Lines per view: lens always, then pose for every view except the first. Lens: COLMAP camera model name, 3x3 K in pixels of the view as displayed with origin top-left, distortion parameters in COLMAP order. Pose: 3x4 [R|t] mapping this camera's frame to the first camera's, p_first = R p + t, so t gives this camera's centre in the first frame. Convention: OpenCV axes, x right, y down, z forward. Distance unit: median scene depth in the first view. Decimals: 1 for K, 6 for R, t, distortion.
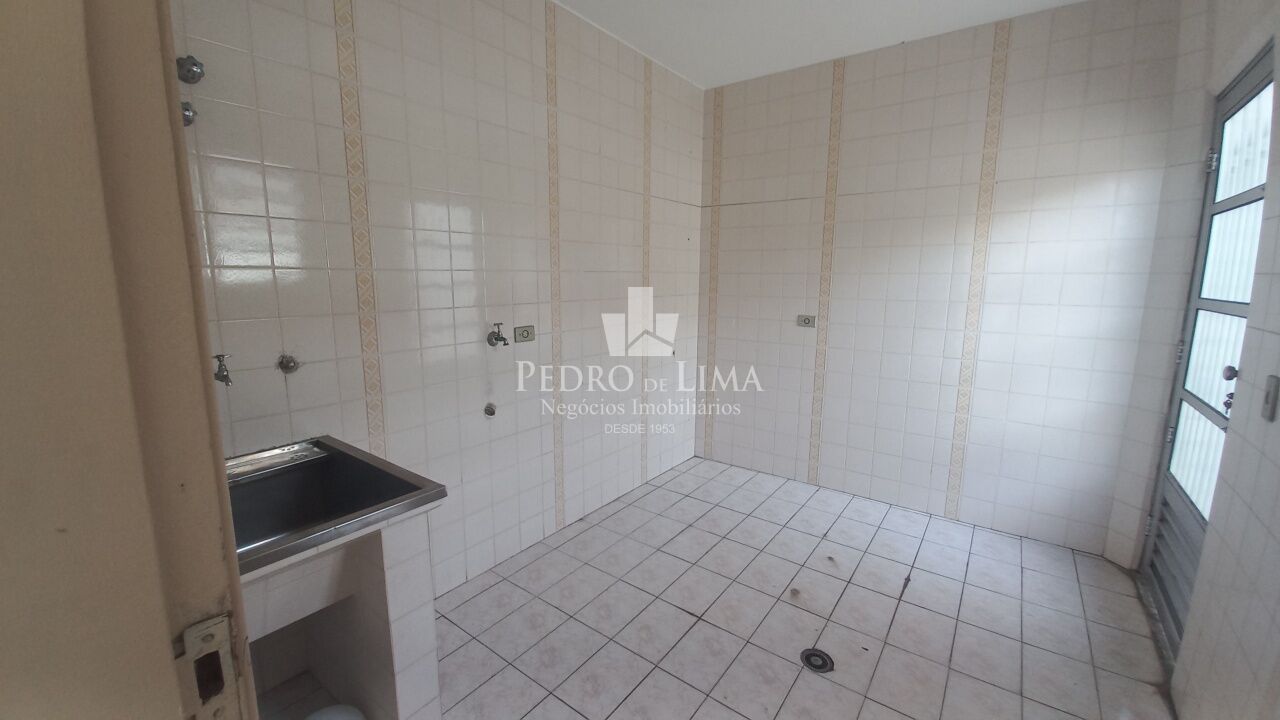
lens RADIAL K [[507.1, 0, 637.1], [0, 507.1, 355.0], [0, 0, 1]] dist [-0.001470, -0.000517]
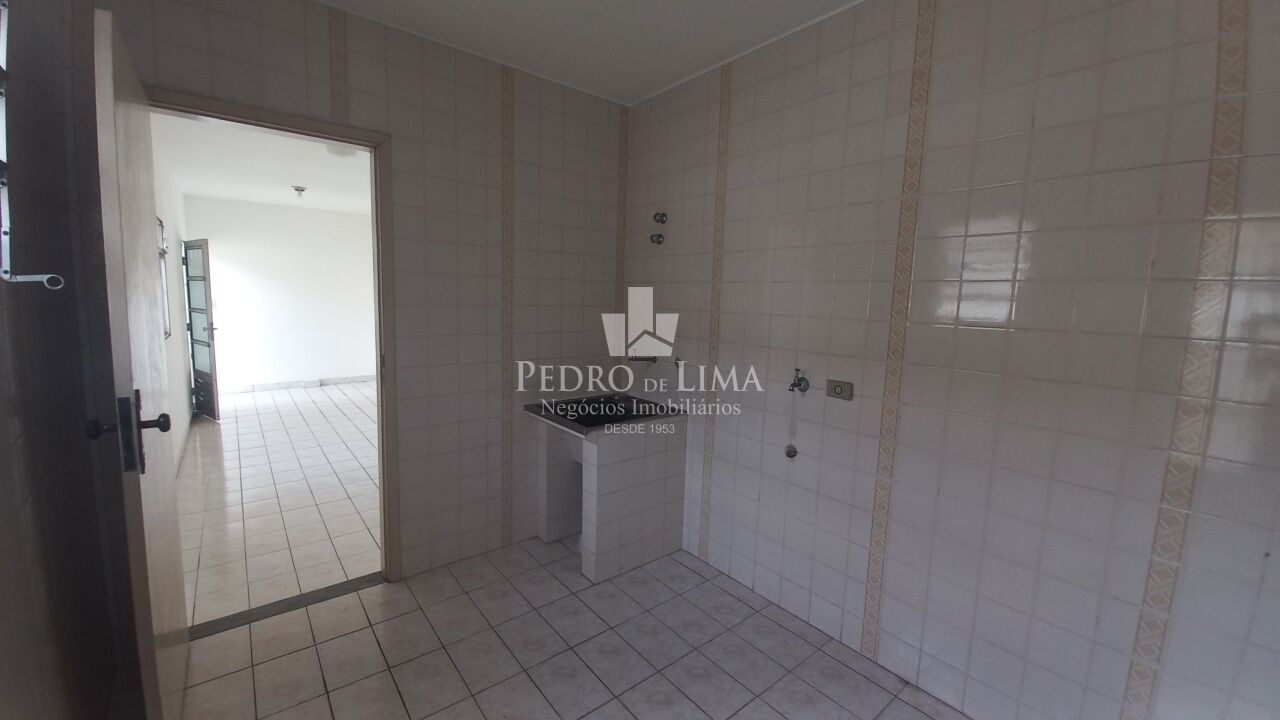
lens RADIAL K [[507.1, 0, 637.5], [0, 507.1, 360.2], [0, 0, 1]] dist [-0.001470, -0.000517]
pose [[-0.260934, 0.104619, -0.959671, 0.747547], [-0.185795, 0.970082, 0.156272, -0.172344], [0.947309, 0.219079, -0.233689, 0.904380]]
